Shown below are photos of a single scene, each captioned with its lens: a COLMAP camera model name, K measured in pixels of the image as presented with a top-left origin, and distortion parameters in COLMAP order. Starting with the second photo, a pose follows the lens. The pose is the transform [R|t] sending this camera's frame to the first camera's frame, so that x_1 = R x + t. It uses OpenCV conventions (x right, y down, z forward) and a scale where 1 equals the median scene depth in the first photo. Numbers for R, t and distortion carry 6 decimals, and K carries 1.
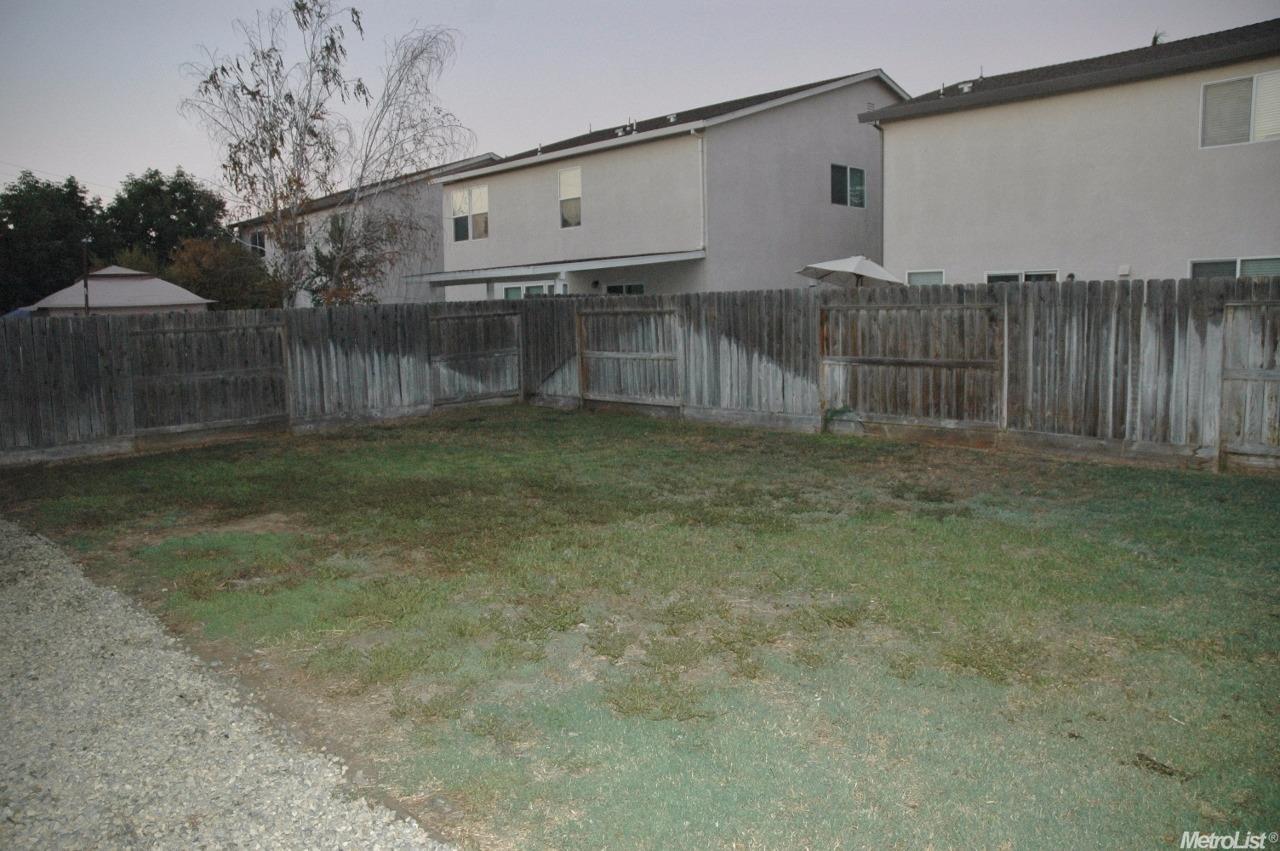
lens RADIAL K [[1021.7, 0, 640.0], [0, 1021.7, 425.5], [0, 0, 1]] dist [-0.163350, 0.165822]
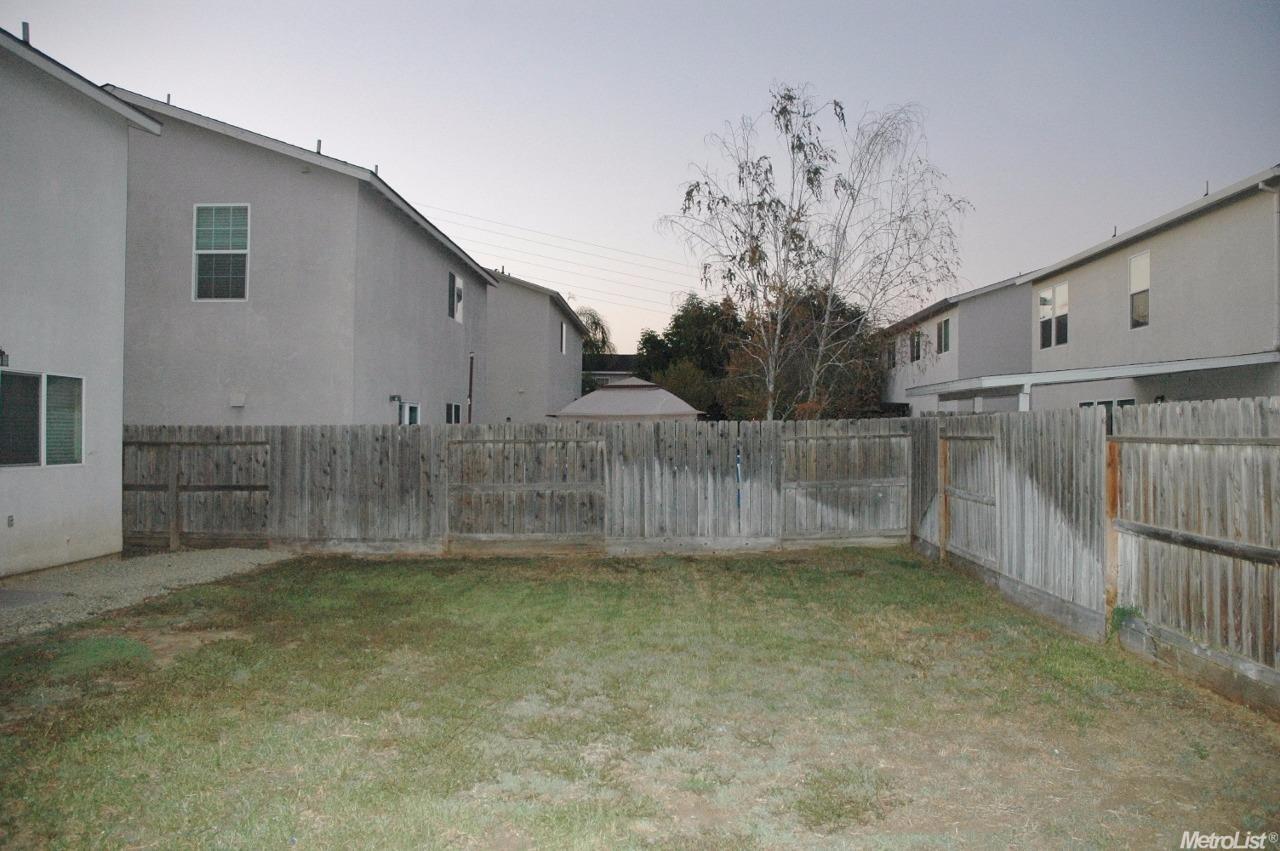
lens RADIAL K [[1021.7, 0, 640.0], [0, 1021.7, 425.5], [0, 0, 1]] dist [-0.163350, 0.165822]
pose [[0.703927, 0.017837, -0.710048, 0.398564], [-0.096018, 0.992898, -0.070248, -0.054297], [0.703752, 0.117627, 0.700640, 0.381450]]
